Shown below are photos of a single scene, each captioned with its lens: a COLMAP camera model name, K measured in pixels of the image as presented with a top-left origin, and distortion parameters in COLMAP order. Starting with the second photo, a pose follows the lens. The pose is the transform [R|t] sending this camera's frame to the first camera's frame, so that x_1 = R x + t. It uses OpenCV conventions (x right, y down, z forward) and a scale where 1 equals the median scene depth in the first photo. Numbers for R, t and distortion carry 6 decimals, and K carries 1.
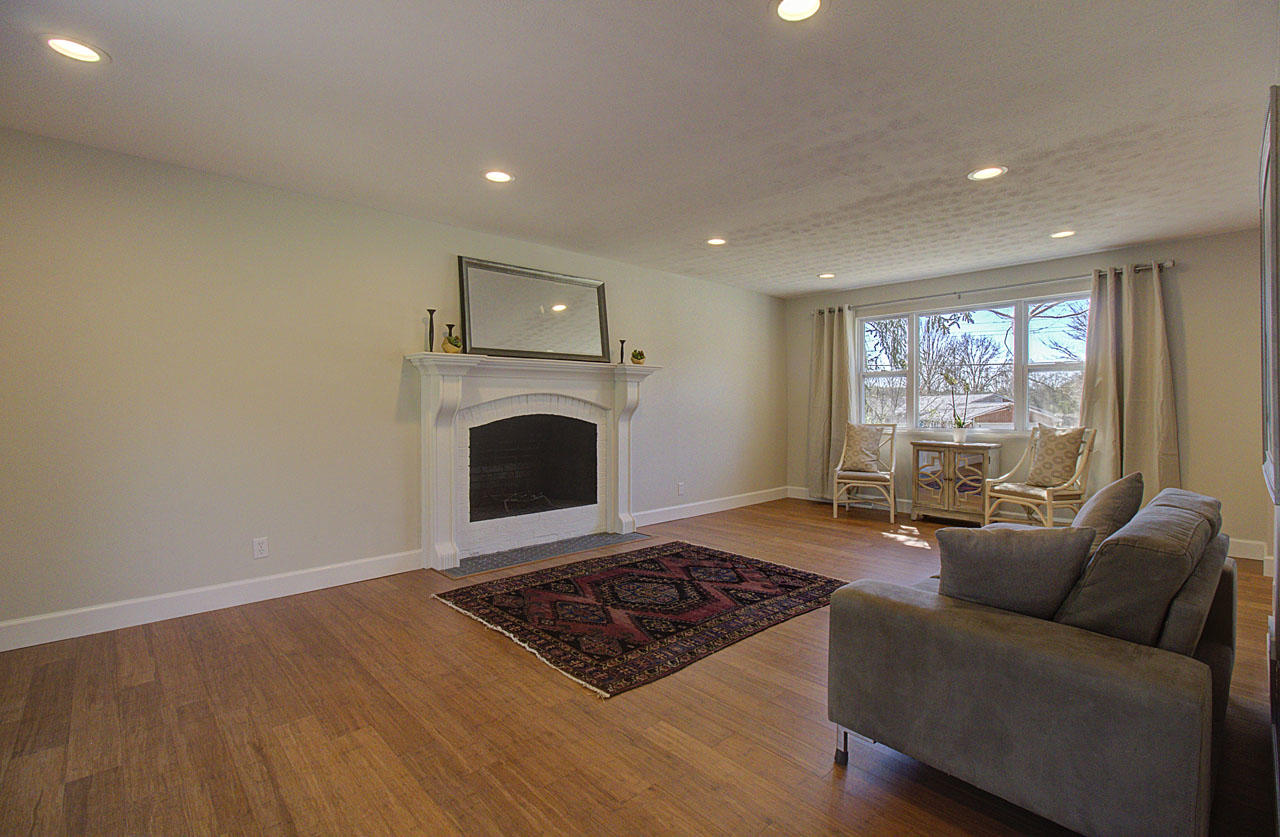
lens RADIAL K [[586.2, 0, 646.2], [0, 586.2, 413.0], [0, 0, 1]] dist [-0.002523, 0.000637]
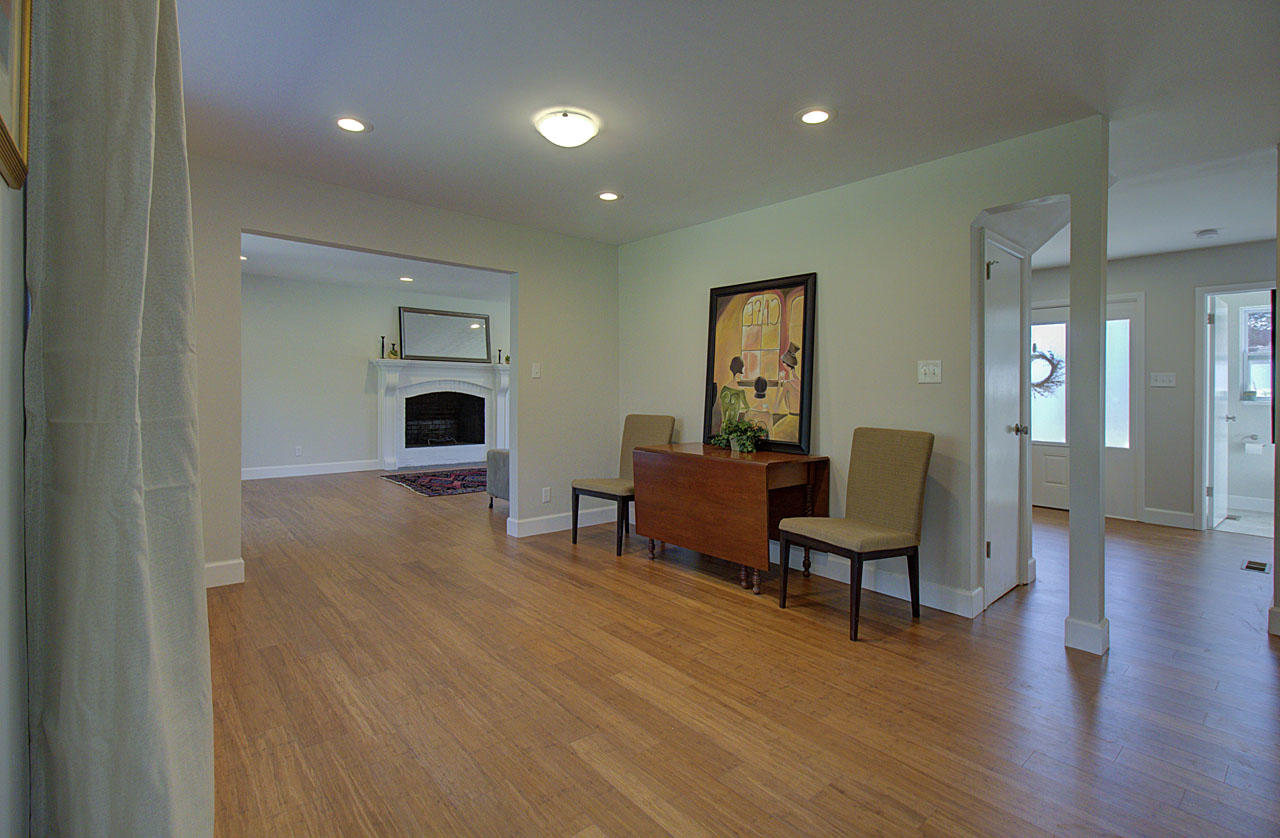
lens RADIAL K [[586.2, 0, 646.2], [0, 586.2, 413.5], [0, 0, 1]] dist [-0.002523, 0.000637]
pose [[0.999751, 0.020322, -0.009171, 0.527306], [-0.020033, 0.999334, 0.030508, 0.002500], [0.009785, -0.030316, 0.999492, -0.939841]]
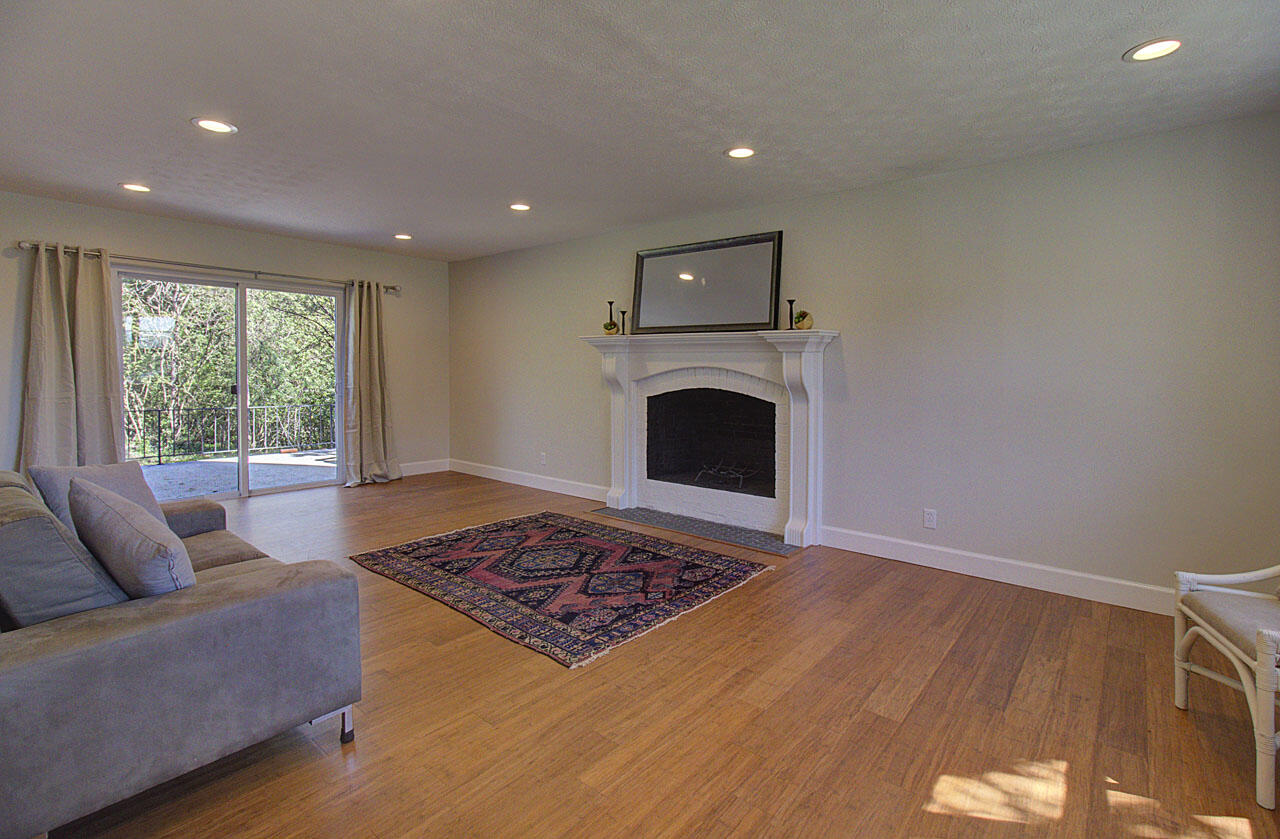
lens RADIAL K [[595.4, 0, 638.5], [0, 595.4, 363.4], [0, 0, 1]] dist [-0.002822, 0.000029]
pose [[0.122216, -0.012918, -0.992419, 0.937483], [-0.034385, 0.999260, -0.017241, -0.021621], [0.991908, 0.036231, 0.121682, 0.897084]]
